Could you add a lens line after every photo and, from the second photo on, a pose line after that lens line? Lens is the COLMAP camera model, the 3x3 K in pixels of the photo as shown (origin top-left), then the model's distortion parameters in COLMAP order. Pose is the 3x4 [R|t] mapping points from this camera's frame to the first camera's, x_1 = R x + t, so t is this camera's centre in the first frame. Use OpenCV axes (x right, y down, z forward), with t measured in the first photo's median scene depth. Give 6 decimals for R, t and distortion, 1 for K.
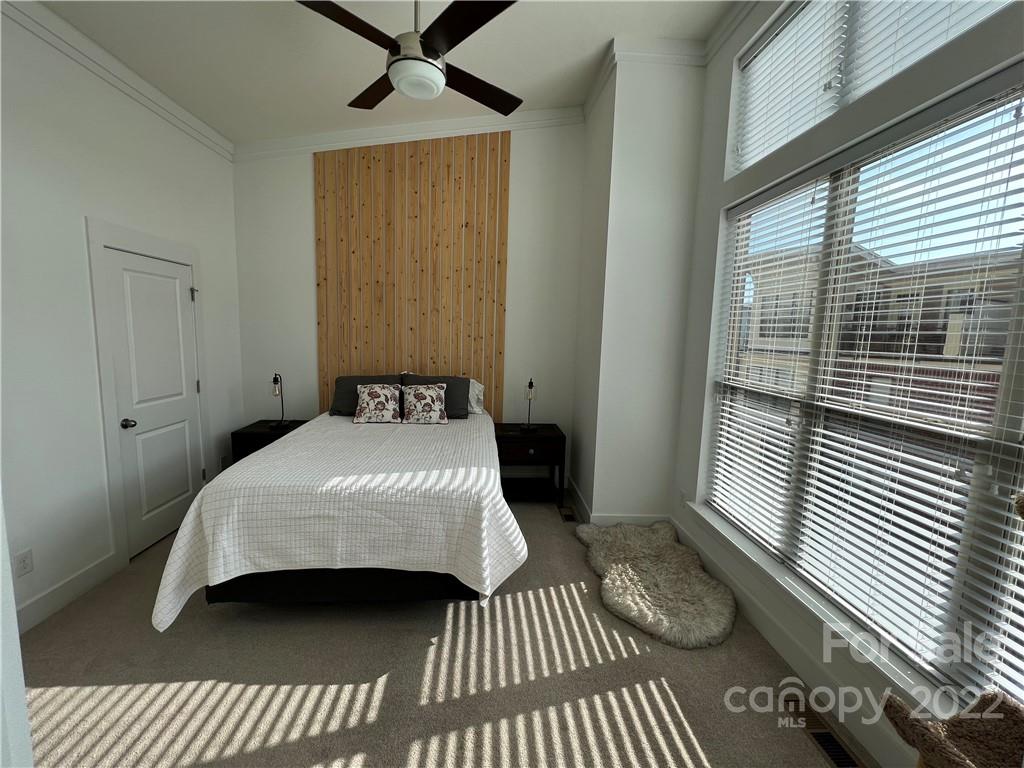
lens RADIAL K [[411.7, 0, 510.3], [0, 411.7, 381.3], [0, 0, 1]] dist [-0.004461, 0.002307]
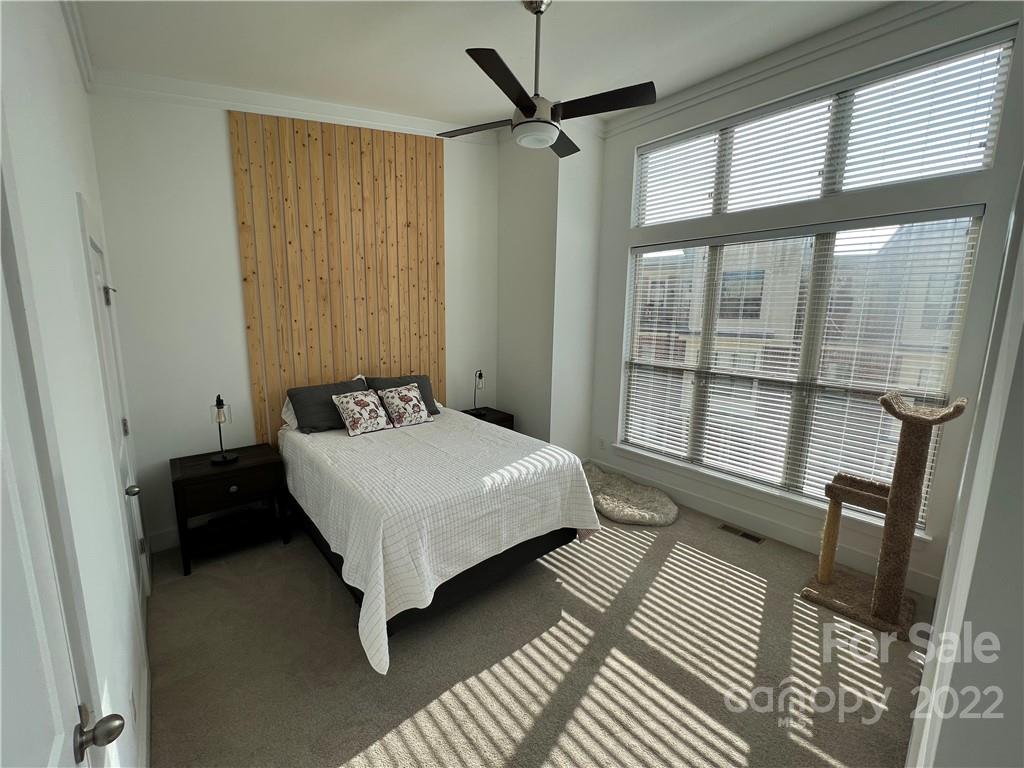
lens RADIAL K [[411.7, 0, 510.3], [0, 411.7, 381.3], [0, 0, 1]] dist [-0.004461, 0.002307]
pose [[0.796200, -0.110743, 0.594813, -0.775412], [0.076078, 0.993628, 0.083160, -0.088605], [-0.600232, -0.020960, 0.799551, 0.050542]]
